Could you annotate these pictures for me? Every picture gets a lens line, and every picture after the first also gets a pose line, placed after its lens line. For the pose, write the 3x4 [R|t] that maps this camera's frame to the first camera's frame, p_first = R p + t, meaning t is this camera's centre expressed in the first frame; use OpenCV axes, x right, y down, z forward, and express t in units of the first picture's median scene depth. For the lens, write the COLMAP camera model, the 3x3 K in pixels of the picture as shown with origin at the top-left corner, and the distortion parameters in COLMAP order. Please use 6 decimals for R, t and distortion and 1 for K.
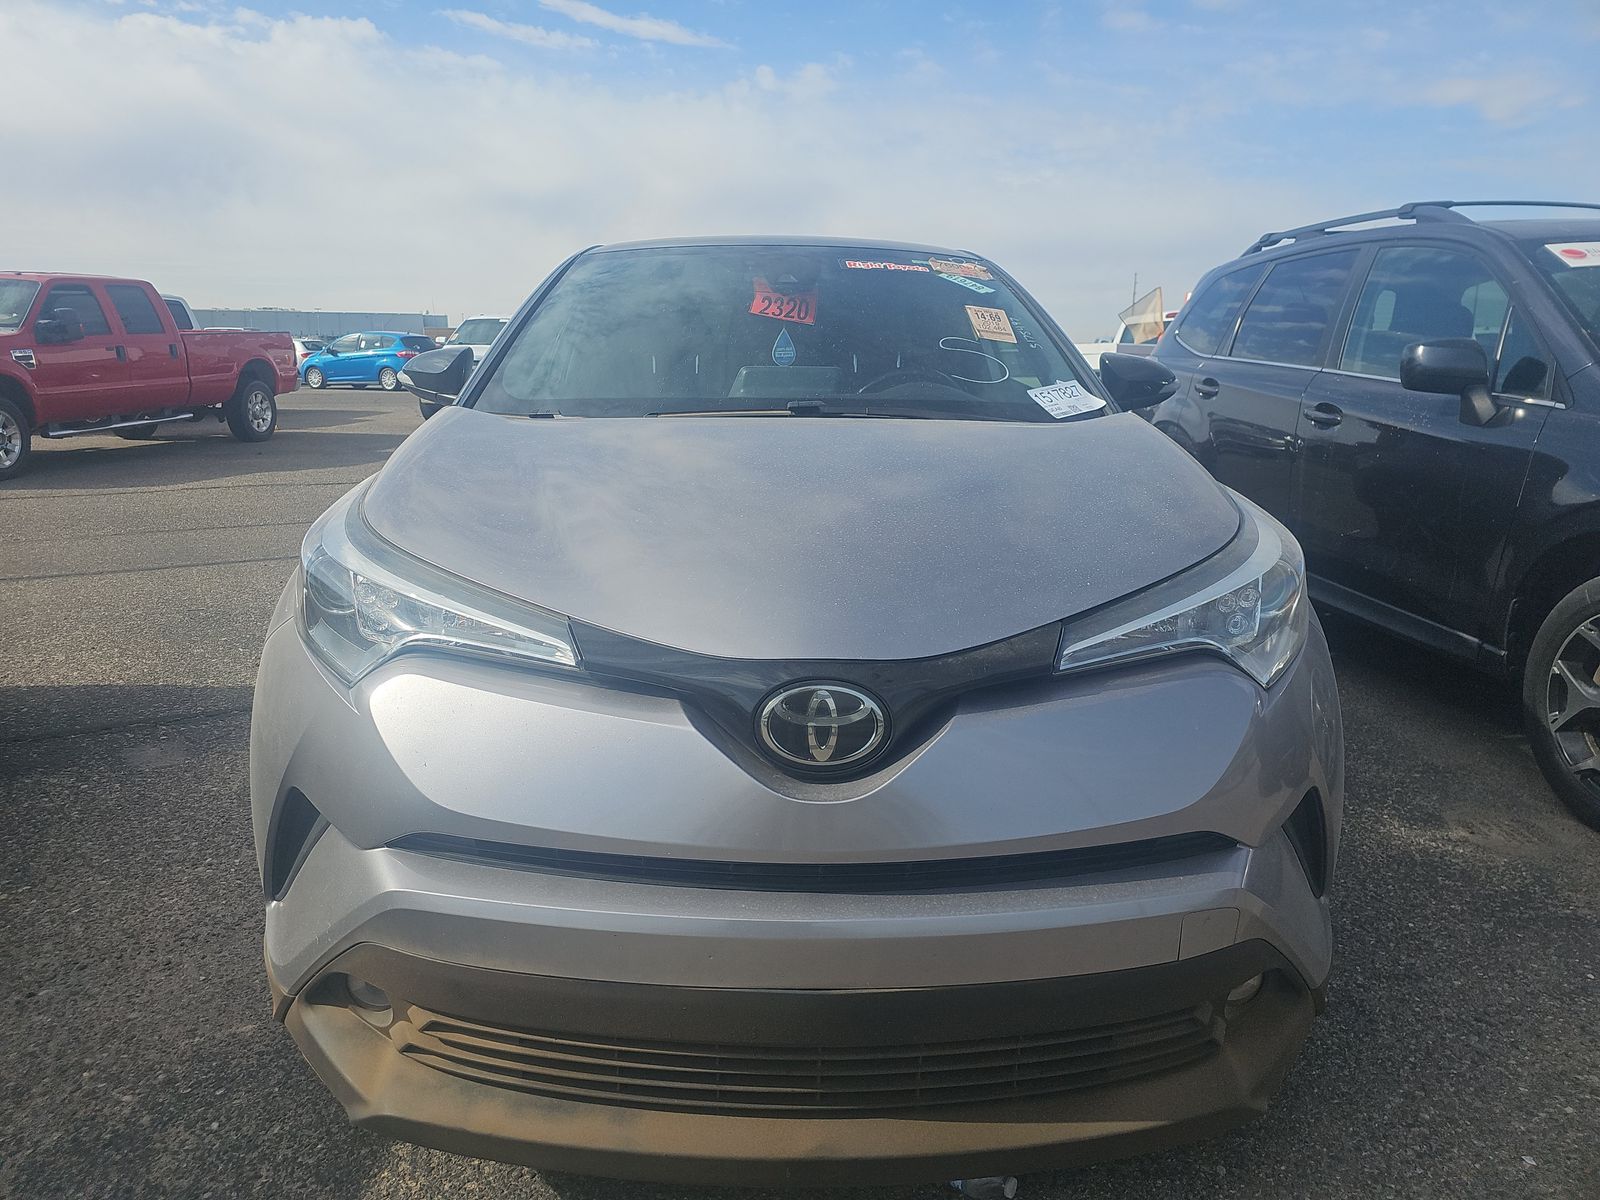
lens RADIAL K [[1110.8, 0, 802.2], [0, 1110.8, 609.4], [0, 0, 1]] dist [0.052897, -0.040707]
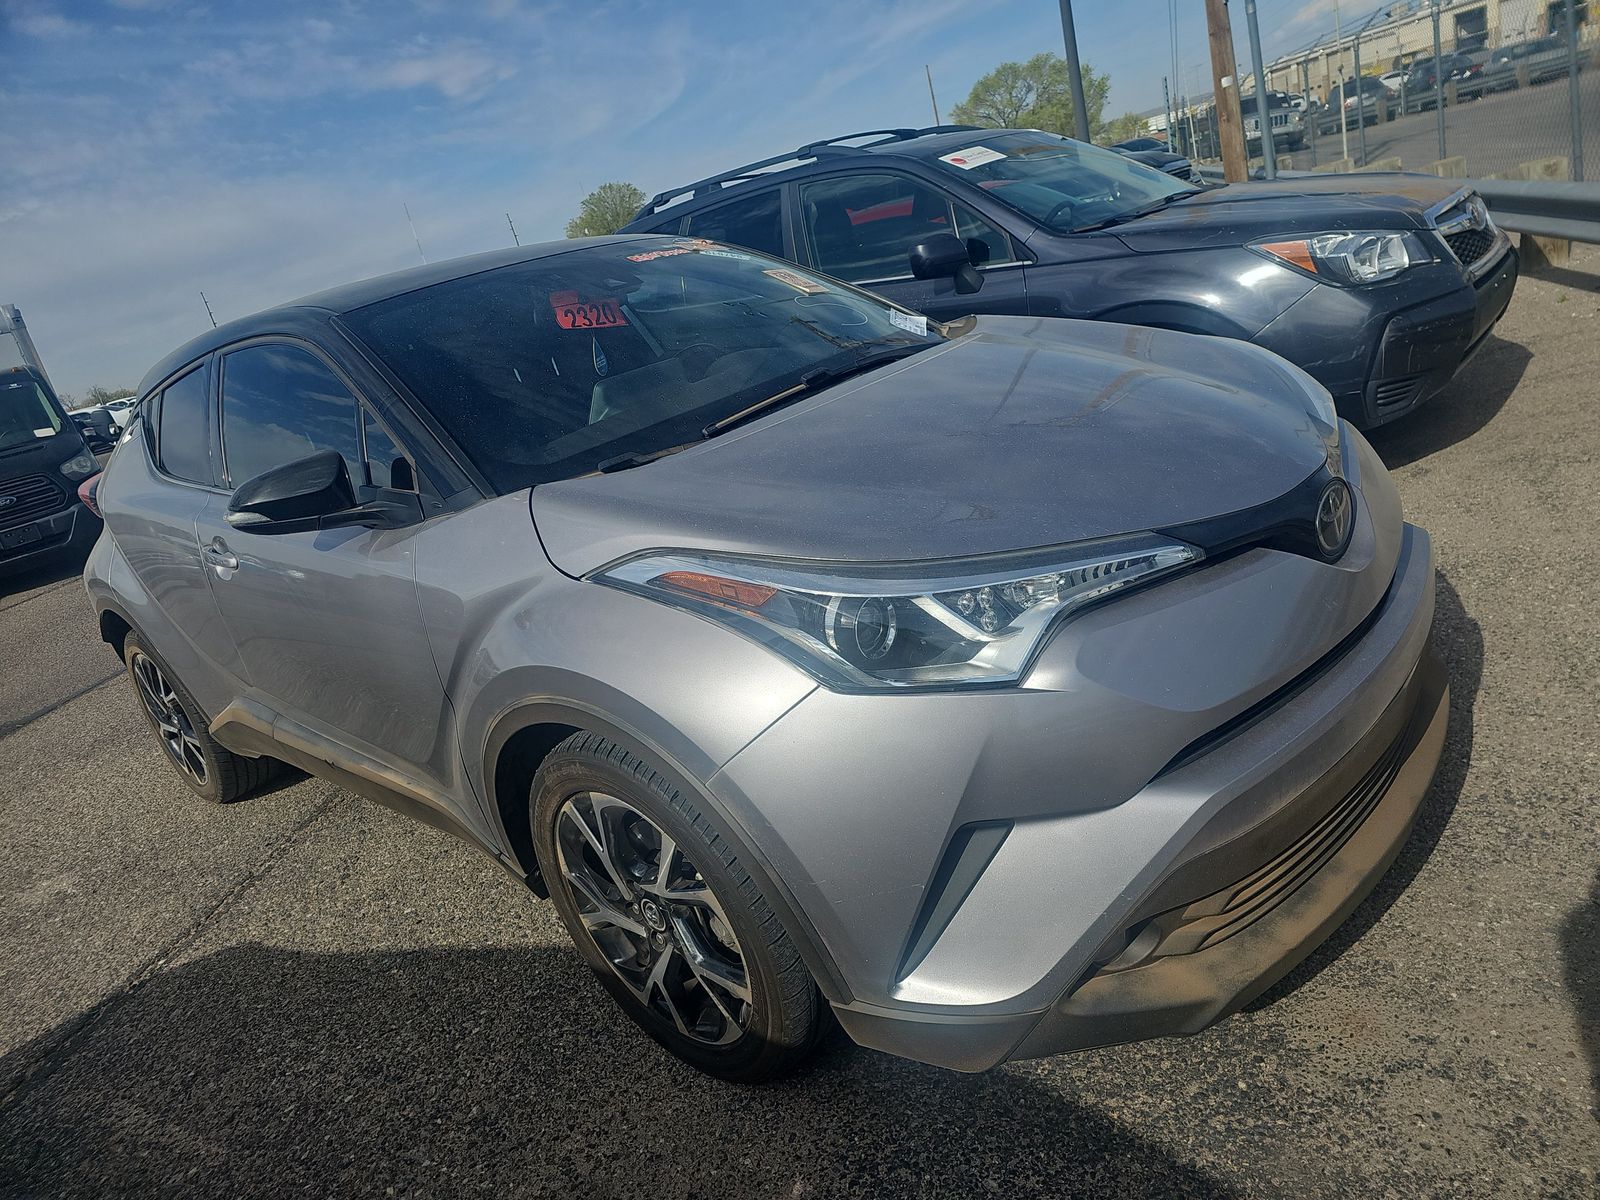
lens RADIAL K [[1110.8, 0, 802.2], [0, 1110.8, 609.4], [0, 0, 1]] dist [0.052897, -0.040707]
pose [[0.671554, -0.392614, 0.628387, -0.434845], [0.389692, 0.908458, 0.151140, -0.083080], [-0.630203, 0.143379, 0.763077, 0.132991]]
